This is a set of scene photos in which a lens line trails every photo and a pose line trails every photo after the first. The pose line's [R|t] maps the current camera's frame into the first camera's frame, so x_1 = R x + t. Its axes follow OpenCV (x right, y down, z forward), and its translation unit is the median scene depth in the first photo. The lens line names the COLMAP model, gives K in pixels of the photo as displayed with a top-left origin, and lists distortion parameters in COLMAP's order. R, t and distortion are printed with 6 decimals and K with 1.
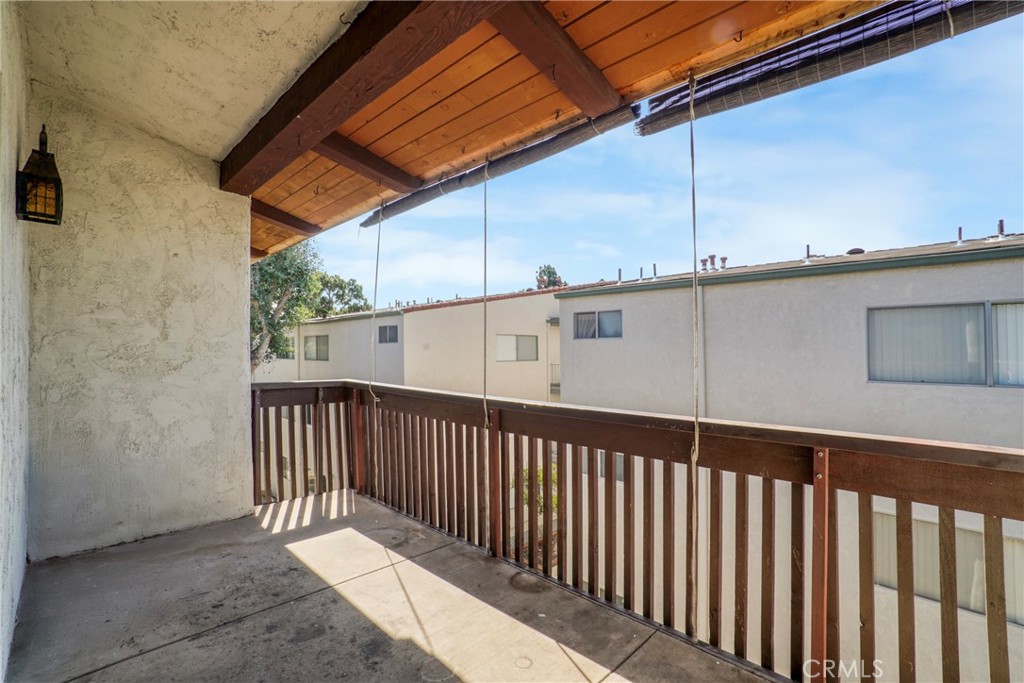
lens RADIAL K [[461.4, 0, 483.3], [0, 461.4, 348.4], [0, 0, 1]] dist [-0.051311, 0.015021]
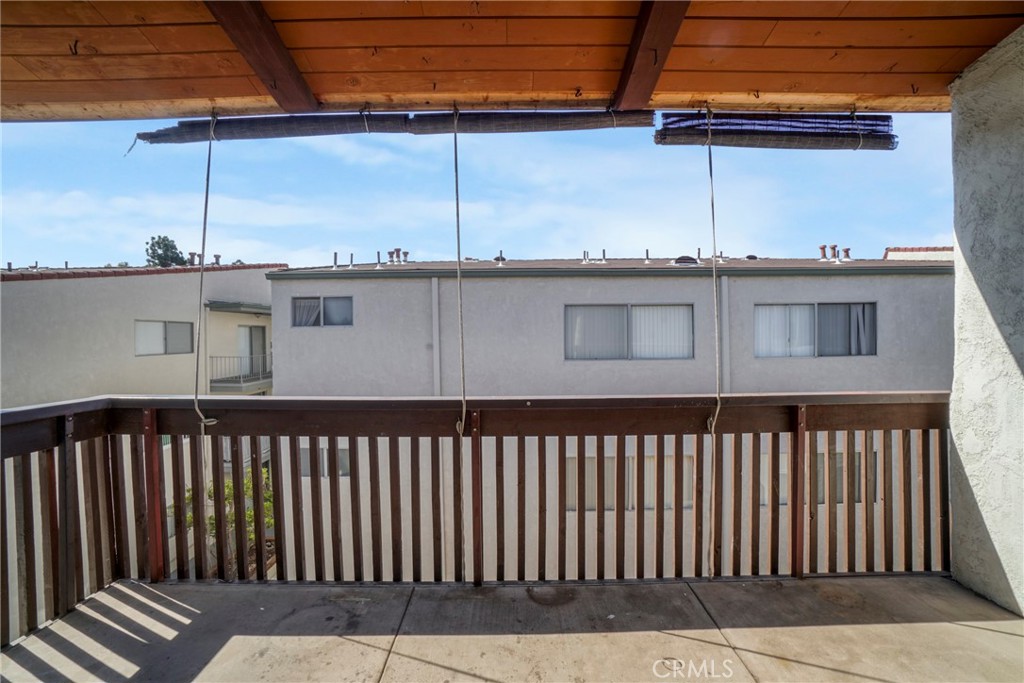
lens RADIAL K [[461.4, 0, 511.9], [0, 461.4, 340.0], [0, 0, 1]] dist [-0.051311, 0.015021]
pose [[0.697748, -0.014422, 0.716198, -0.384385], [0.008995, 0.999895, 0.011372, -0.004722], [-0.716287, -0.001492, 0.697804, 0.268656]]
